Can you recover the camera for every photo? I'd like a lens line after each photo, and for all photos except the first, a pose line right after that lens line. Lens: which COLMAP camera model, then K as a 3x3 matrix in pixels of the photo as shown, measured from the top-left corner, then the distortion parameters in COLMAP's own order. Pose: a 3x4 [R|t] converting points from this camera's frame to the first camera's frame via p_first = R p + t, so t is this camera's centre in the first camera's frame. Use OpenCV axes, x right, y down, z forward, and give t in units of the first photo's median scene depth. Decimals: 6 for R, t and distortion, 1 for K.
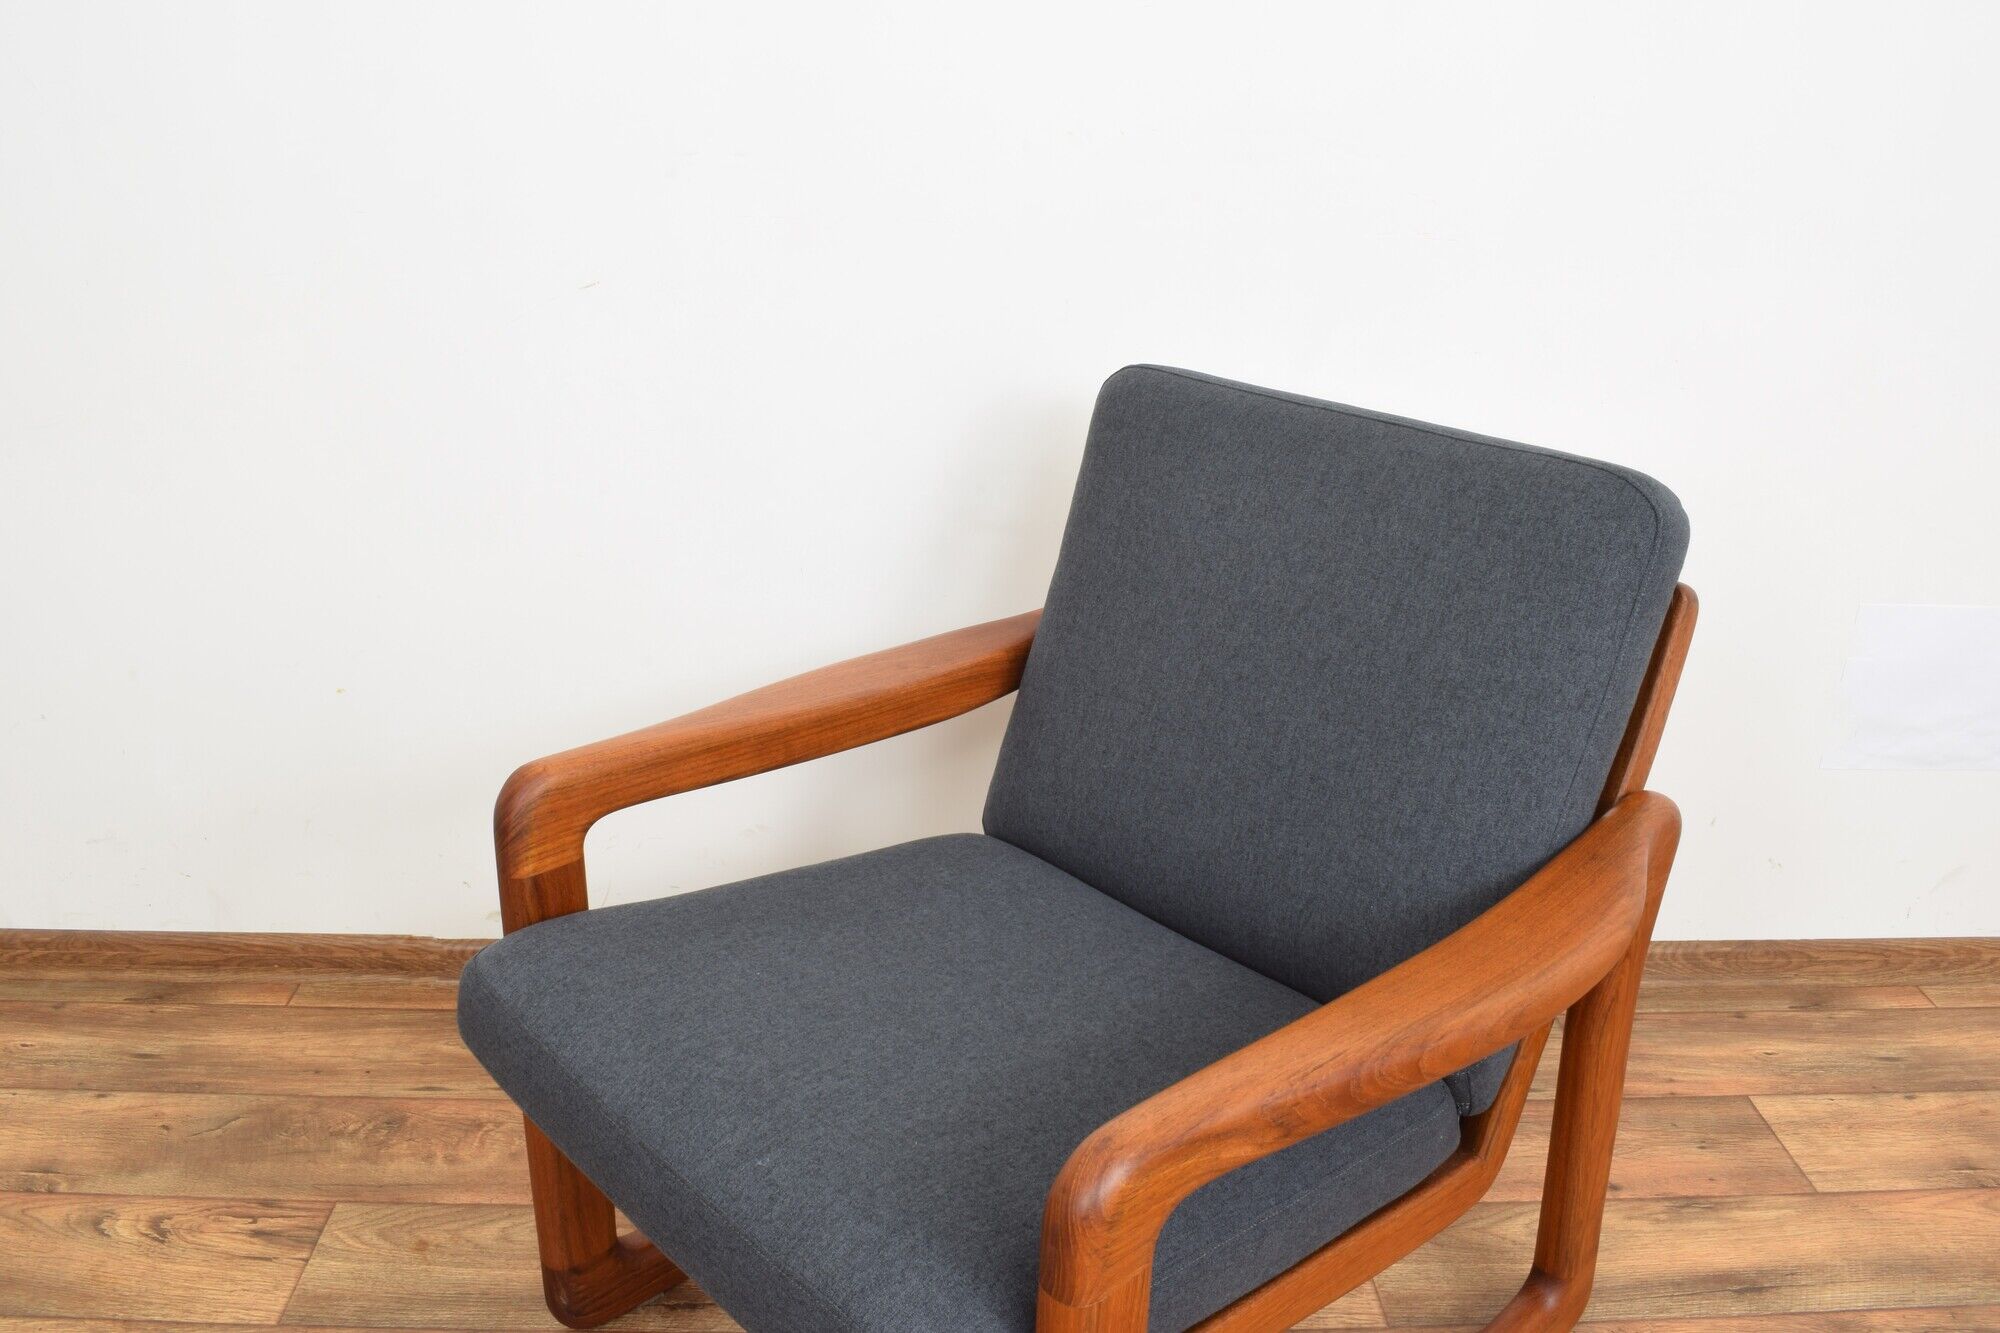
lens RADIAL K [[1650.5, 0, 1001.8], [0, 1650.5, 658.7], [0, 0, 1]] dist [-0.100468, 0.022391]
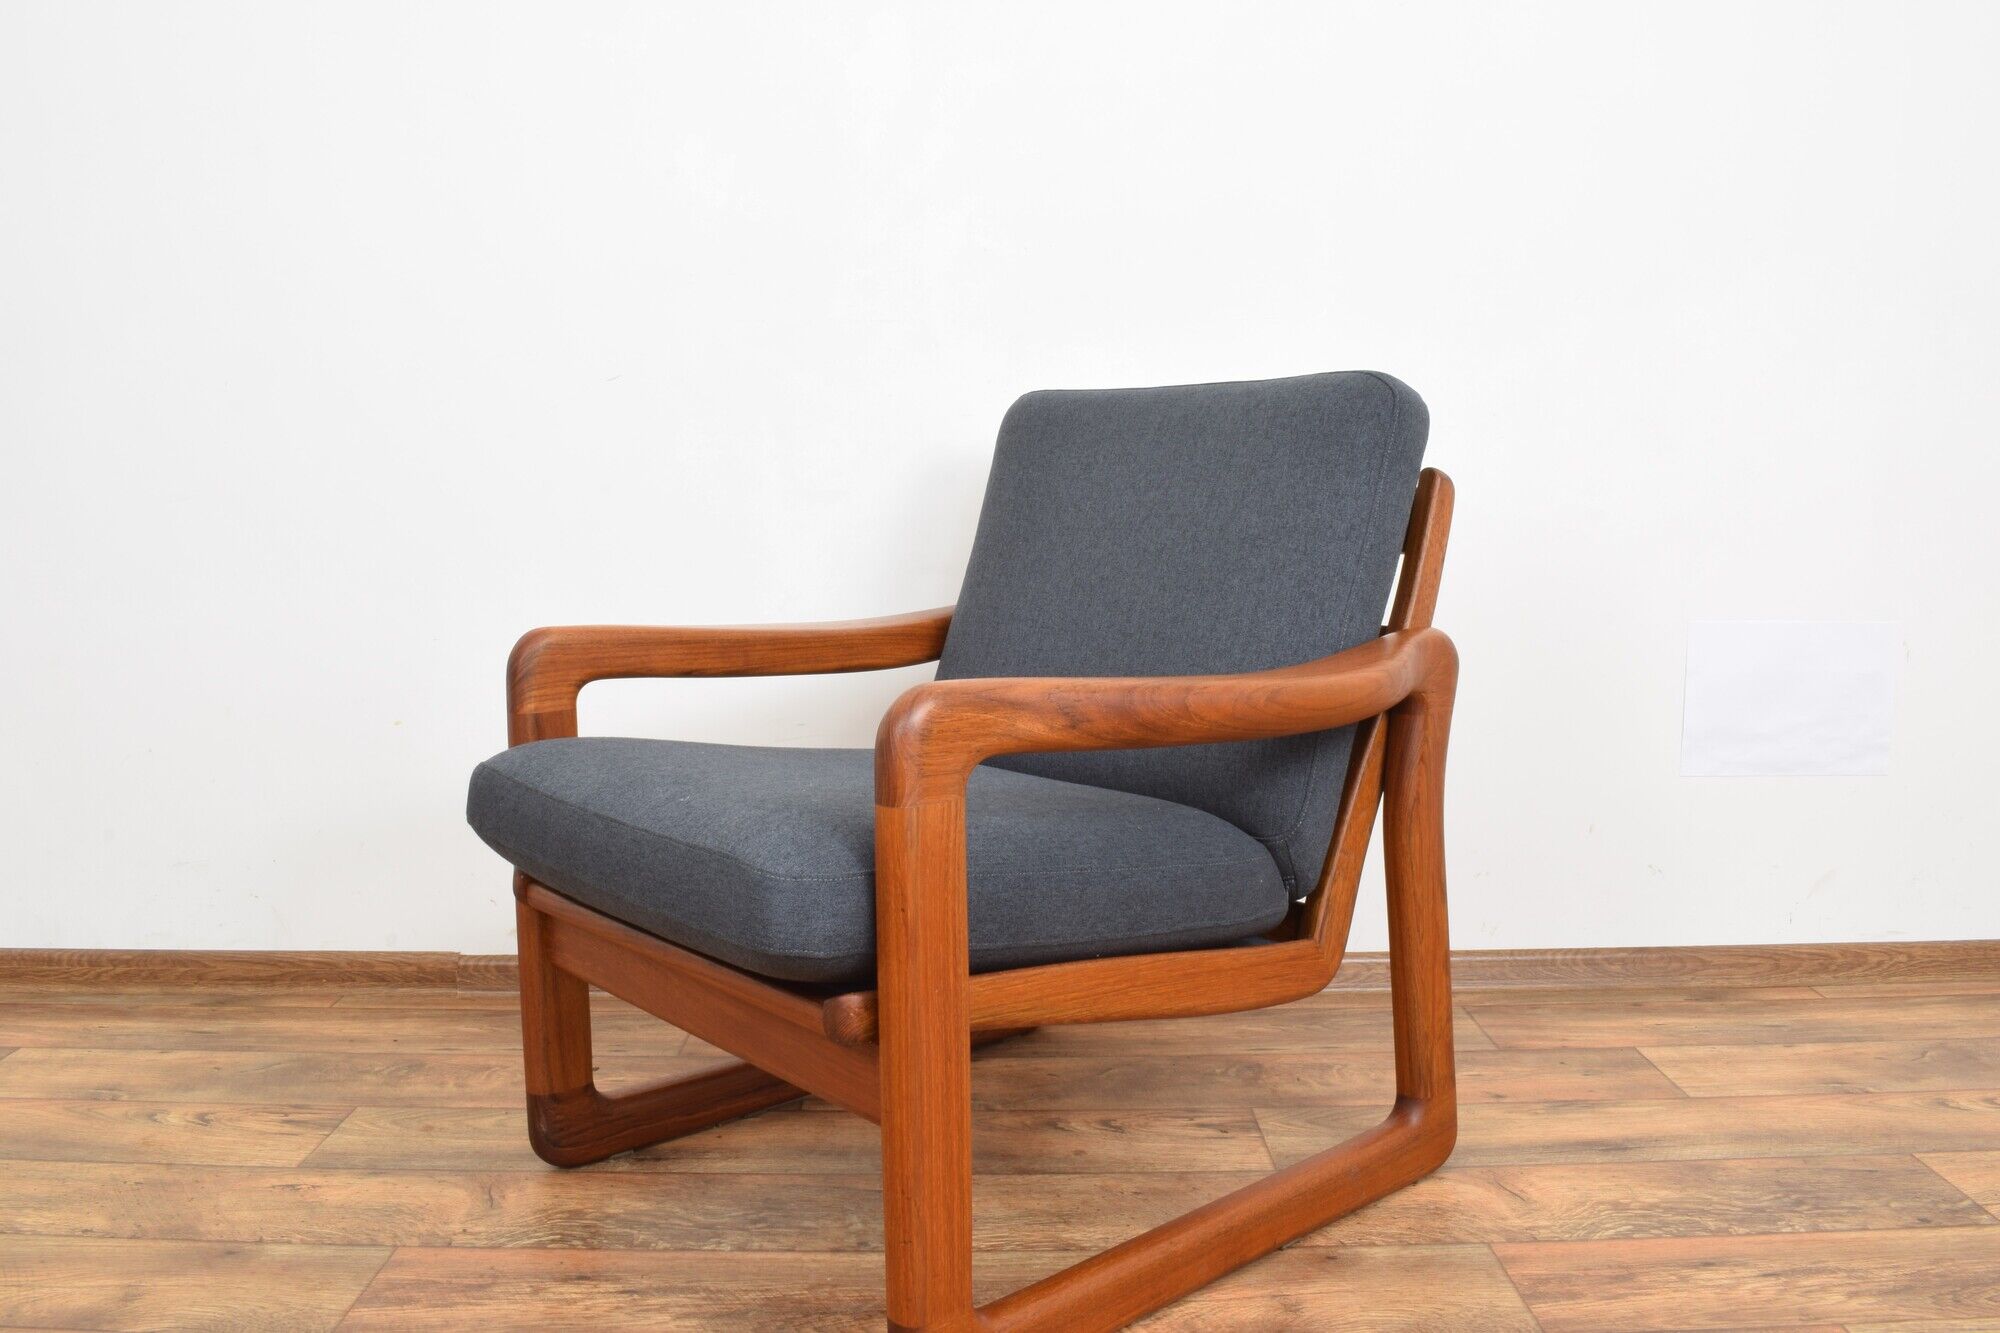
lens RADIAL K [[1650.5, 0, 1000.2], [0, 1650.5, 654.9], [0, 0, 1]] dist [-0.100468, 0.022391]
pose [[0.998671, -0.031174, -0.041049, 0.108228], [0.019220, 0.964161, -0.264621, 0.368551], [0.047828, 0.263481, 0.963478, -0.184999]]
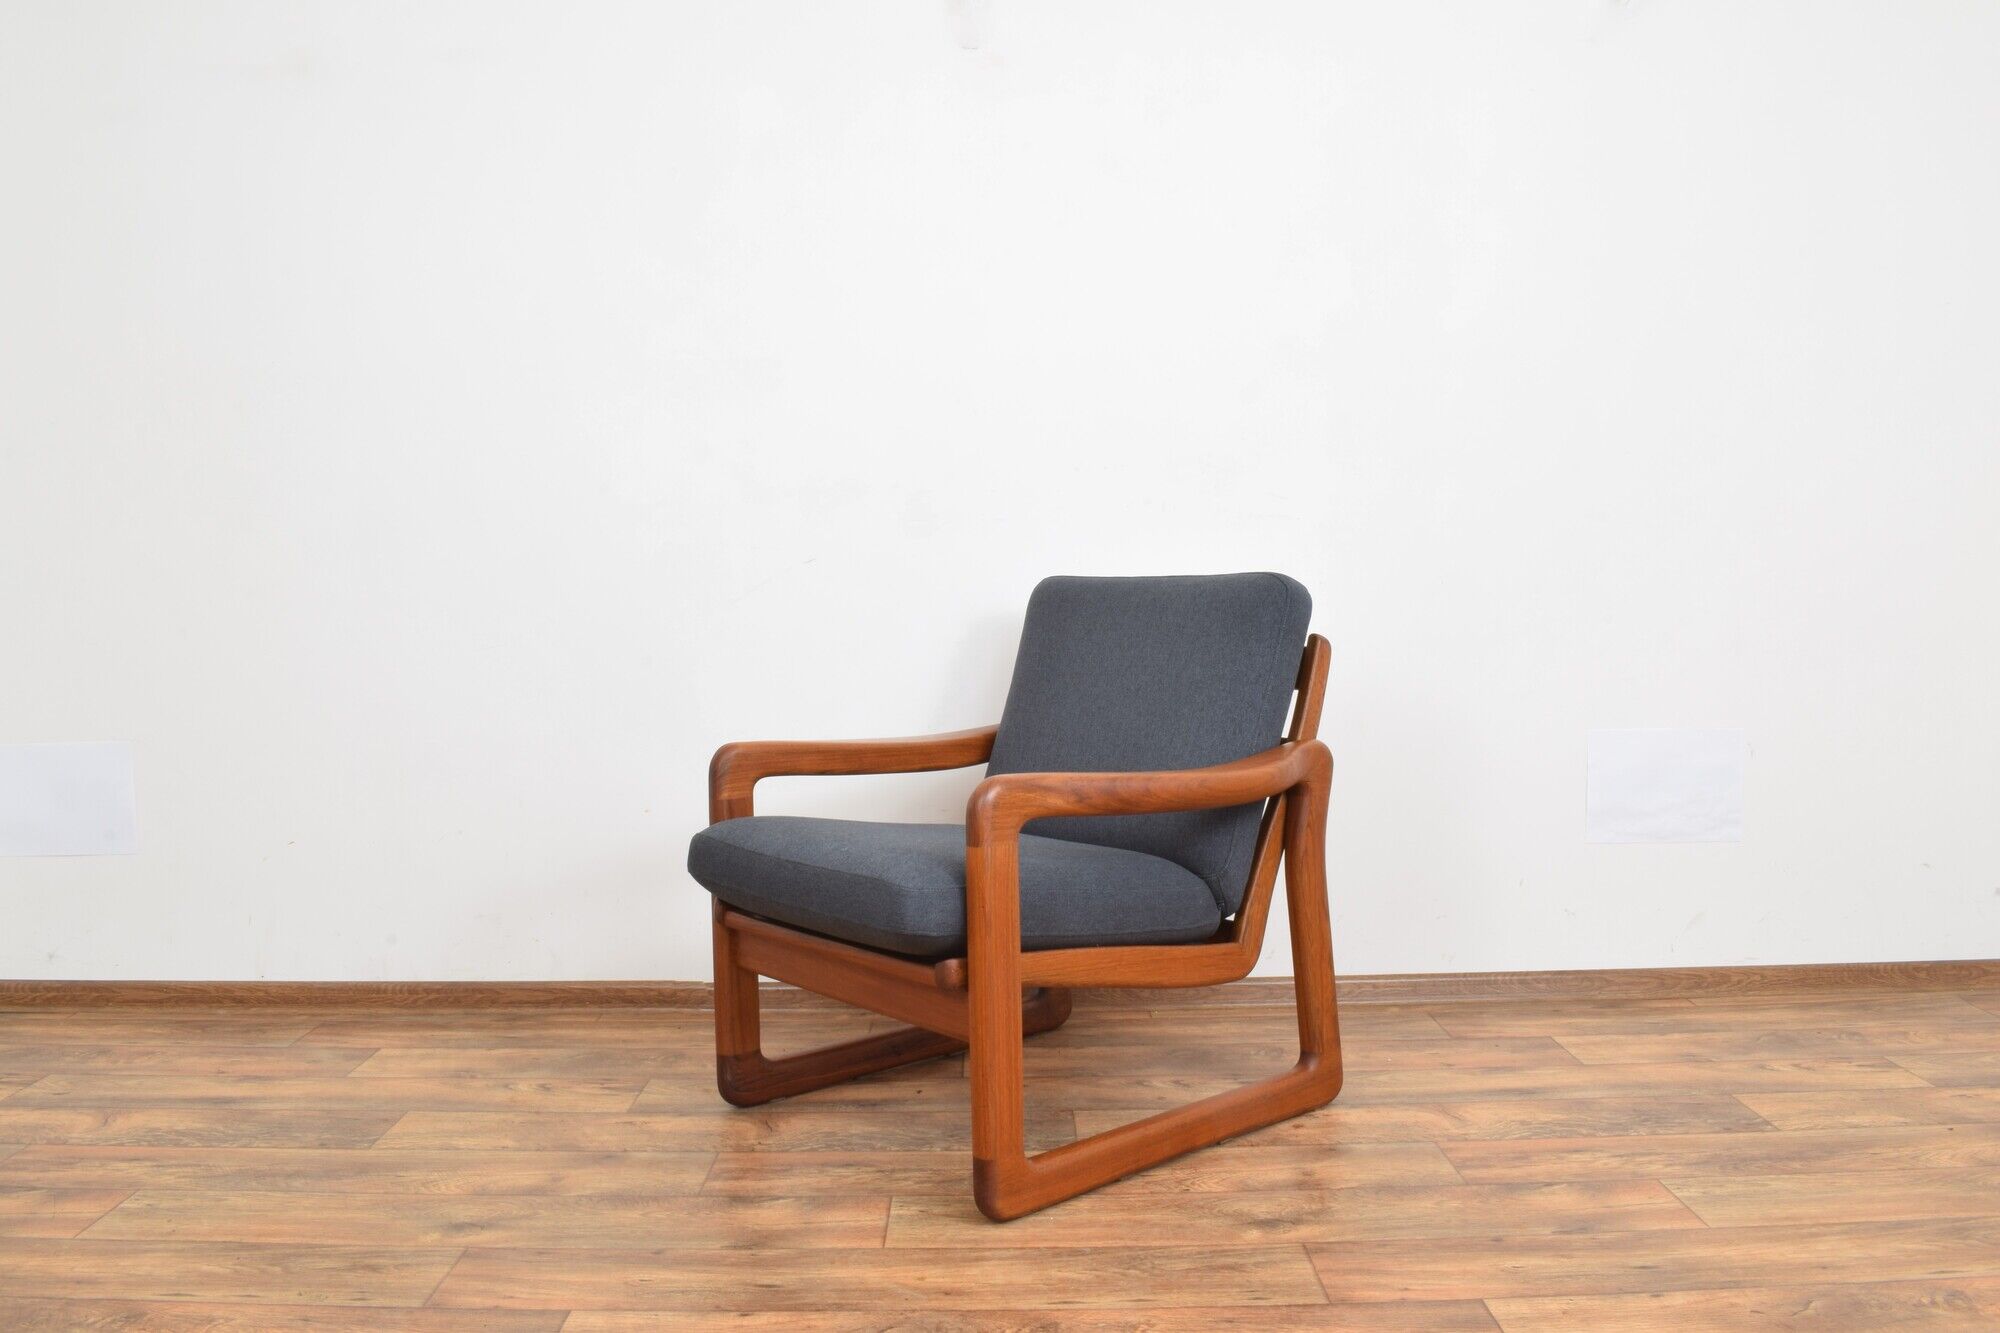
lens RADIAL K [[1650.5, 0, 1011.7], [0, 1650.5, 648.9], [0, 0, 1]] dist [-0.100468, 0.022391]
pose [[0.998456, -0.041120, -0.037354, 0.109160], [0.026670, 0.944642, -0.327016, 0.520260], [0.048733, 0.325515, 0.944280, -0.749429]]
